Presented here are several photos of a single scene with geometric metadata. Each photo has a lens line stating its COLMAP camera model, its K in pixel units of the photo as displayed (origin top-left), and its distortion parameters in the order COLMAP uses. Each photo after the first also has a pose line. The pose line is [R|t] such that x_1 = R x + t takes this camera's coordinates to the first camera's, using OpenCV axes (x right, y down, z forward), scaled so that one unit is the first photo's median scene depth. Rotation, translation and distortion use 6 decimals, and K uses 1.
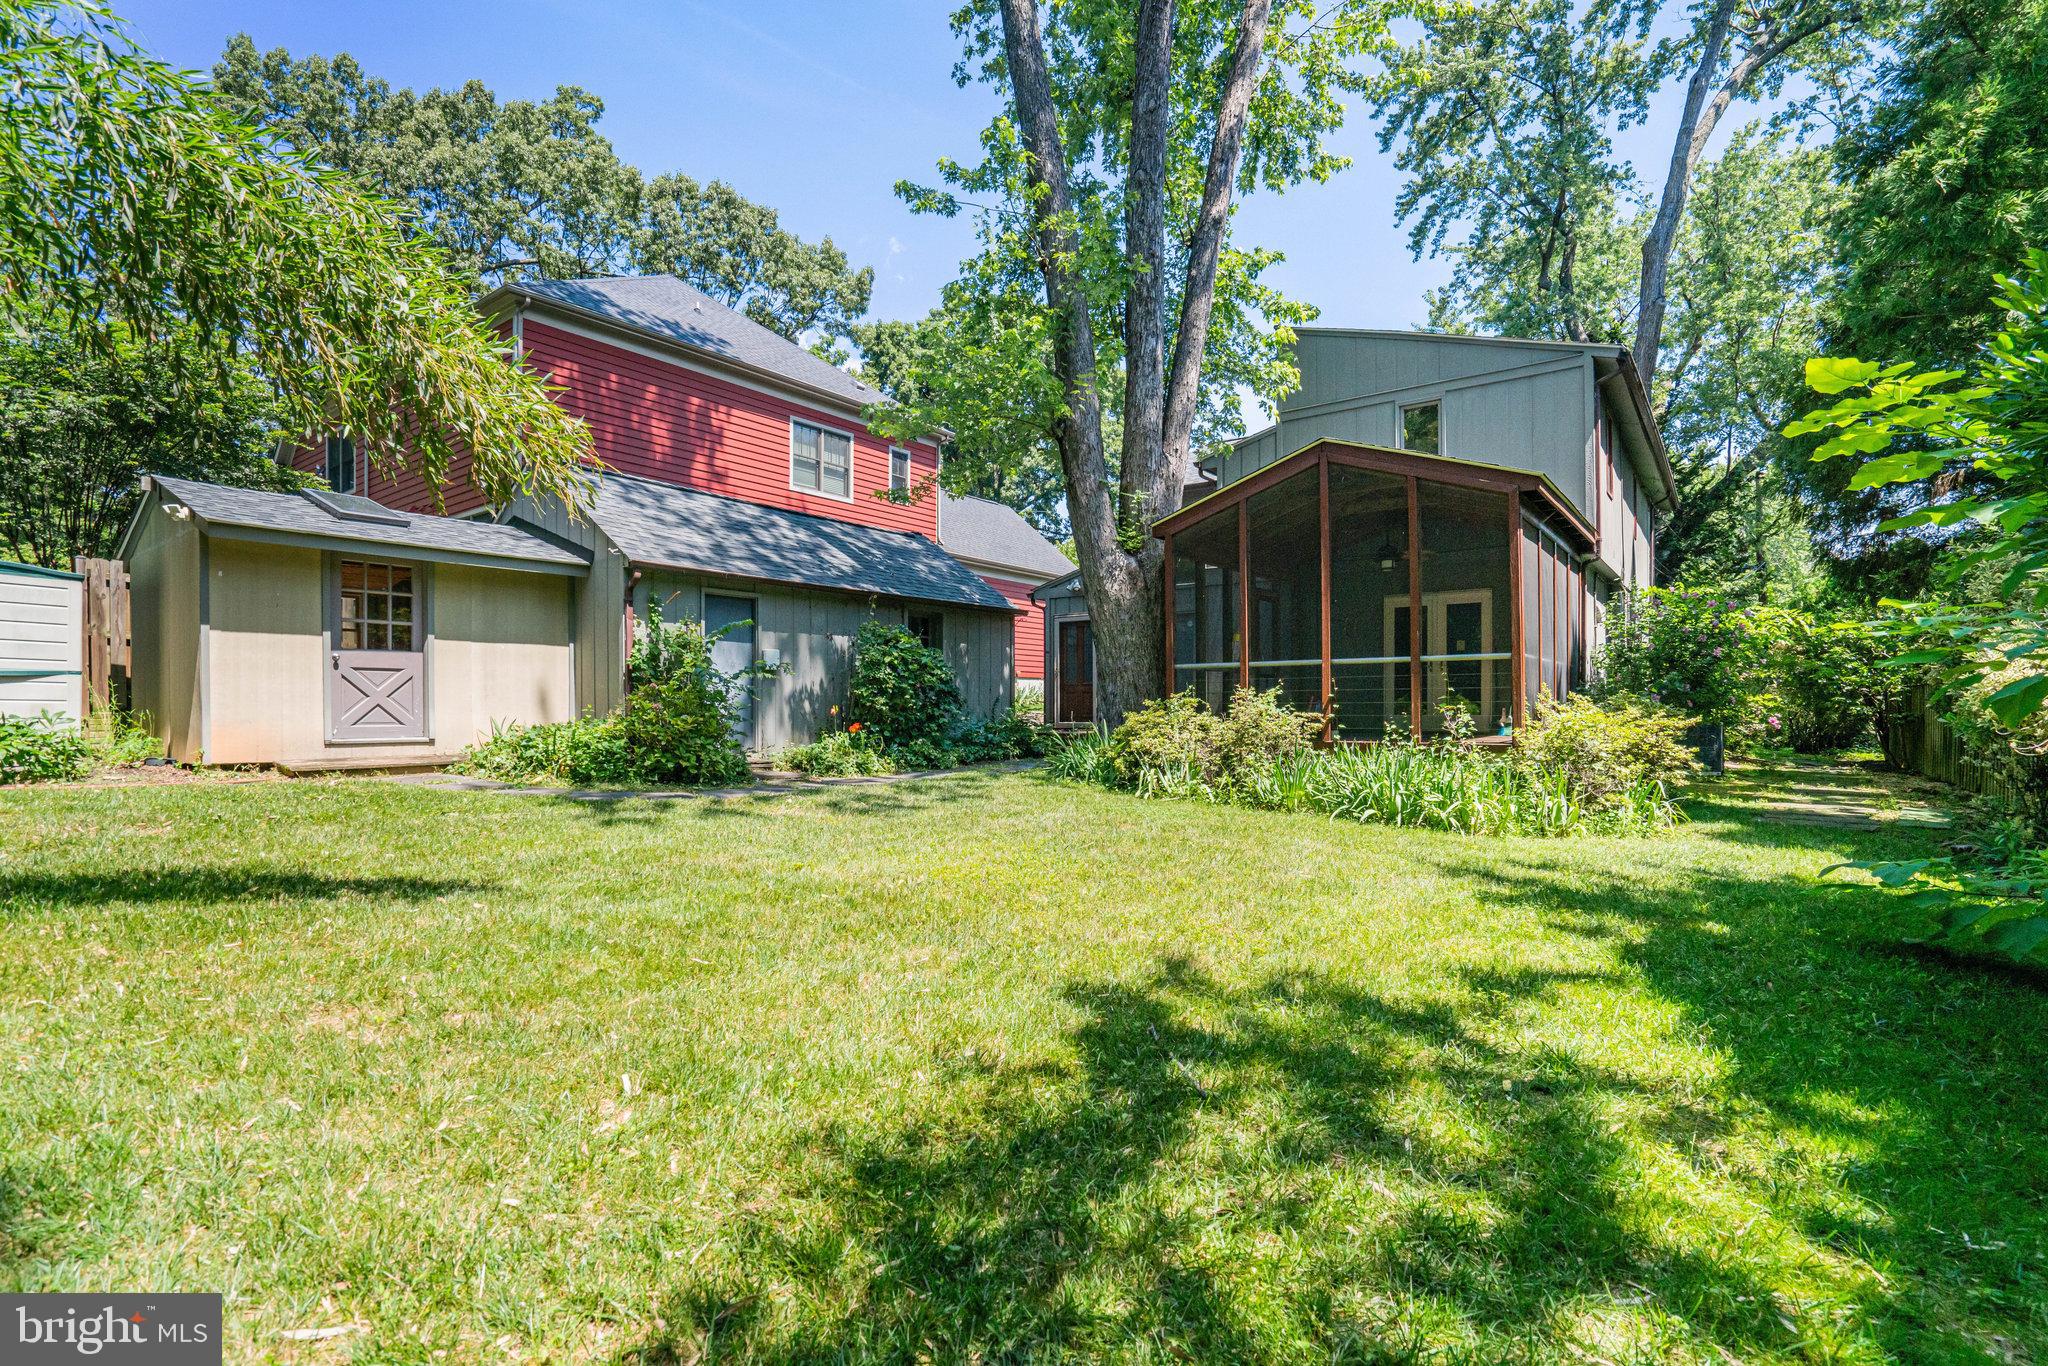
lens RADIAL K [[903.4, 0, 1024.0], [0, 903.4, 683.0], [0, 0, 1]] dist [-0.025189, 0.000283]
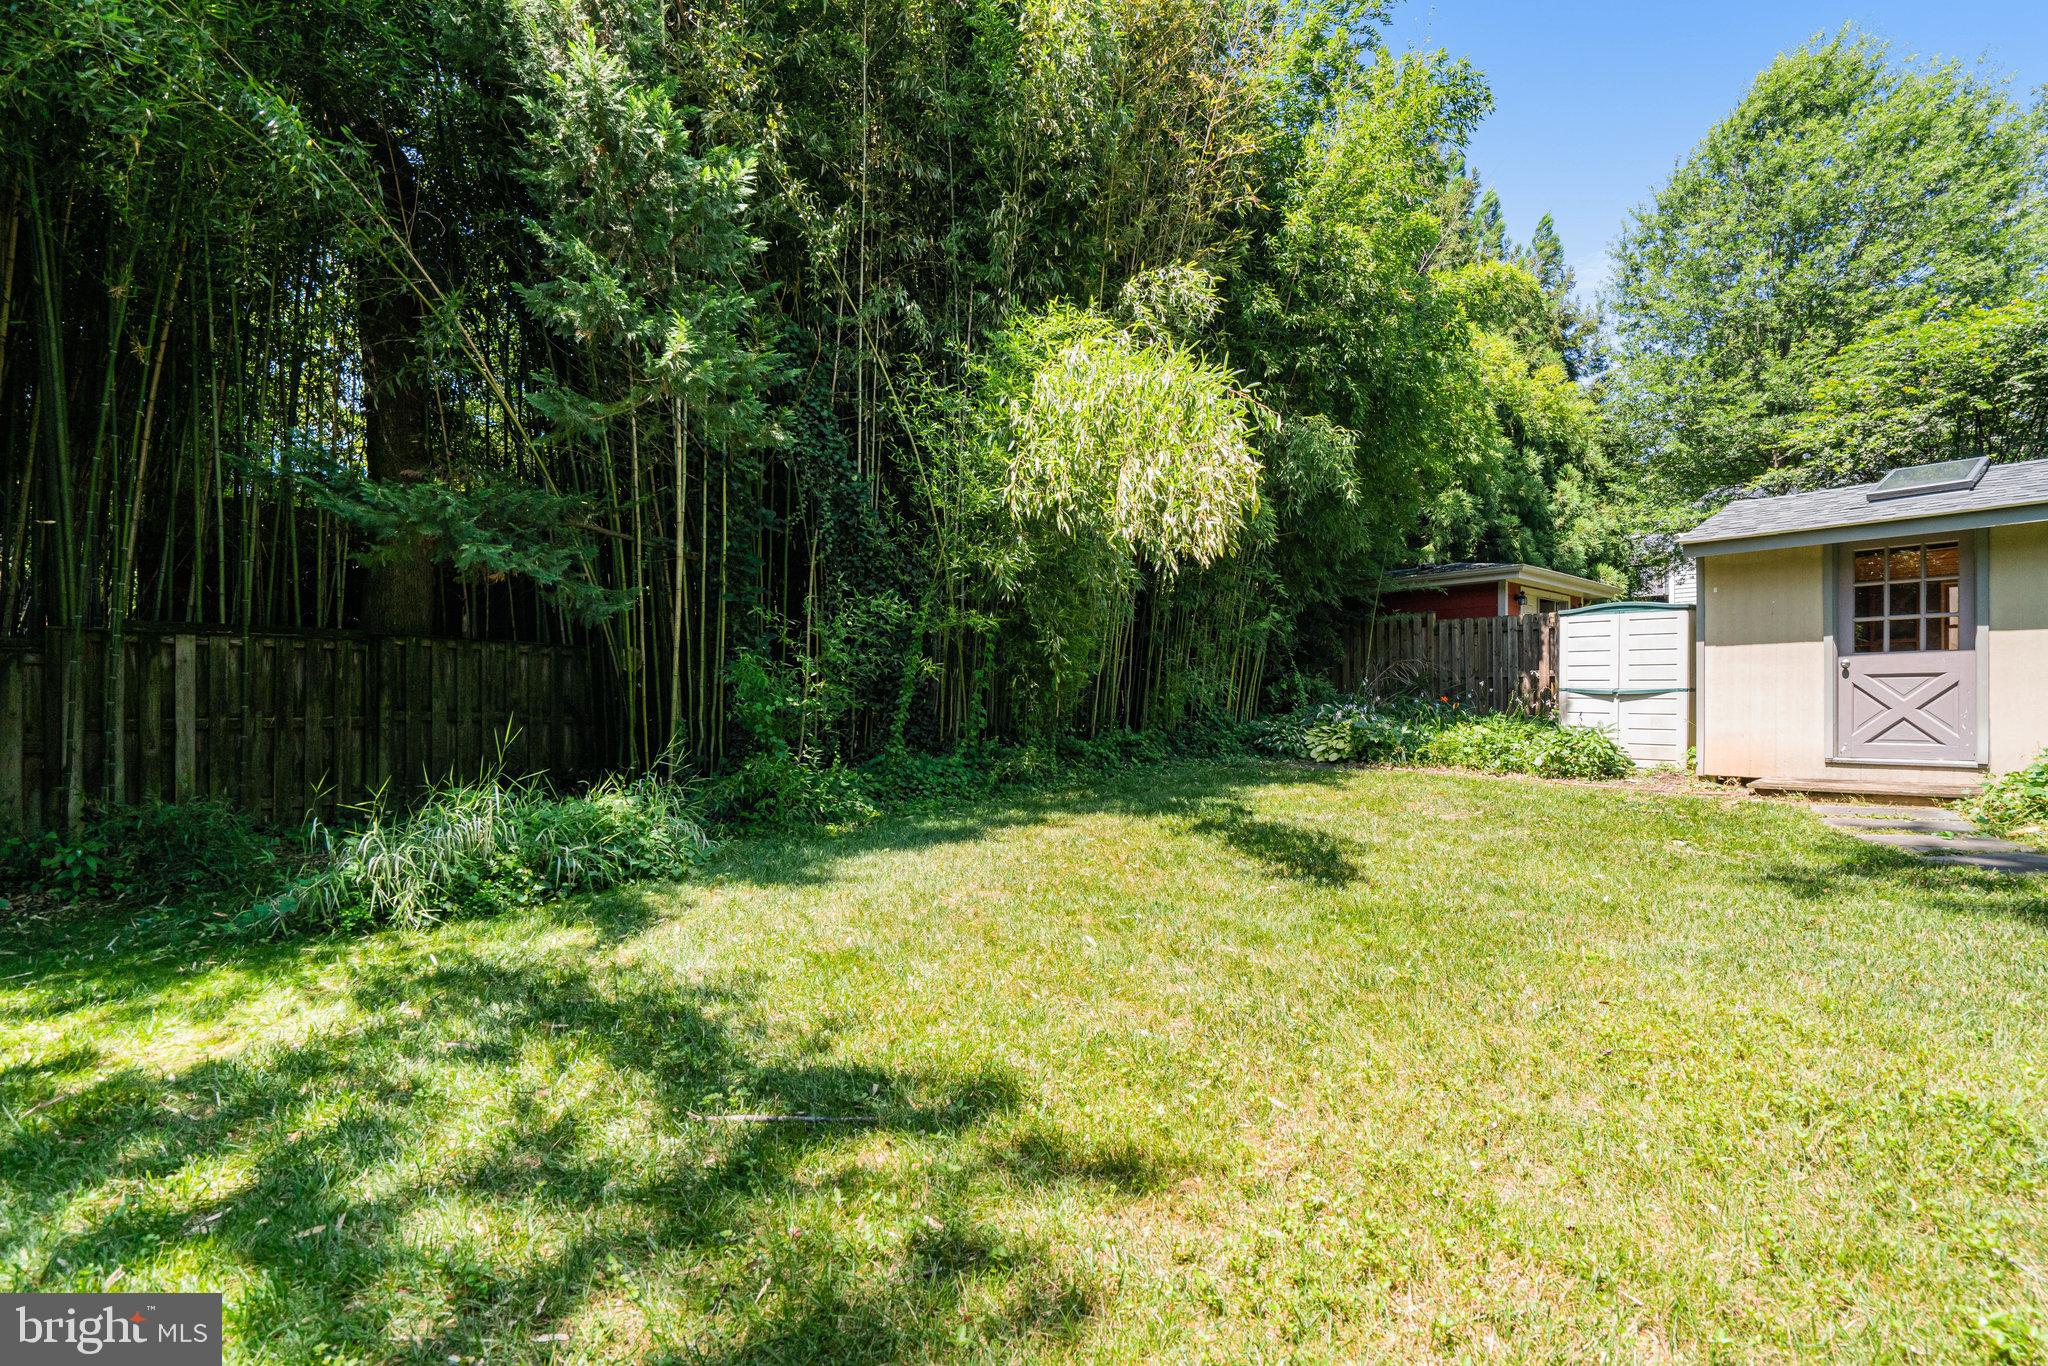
lens RADIAL K [[945.6, 0, 1024.0], [0, 945.6, 683.0], [0, 0, 1]] dist [-0.039300, 0.023273]
pose [[-0.219481, -0.033978, -0.975025, 0.321213], [0.019941, 0.999028, -0.039303, 0.010464], [0.975413, -0.028070, -0.218590, 0.448915]]
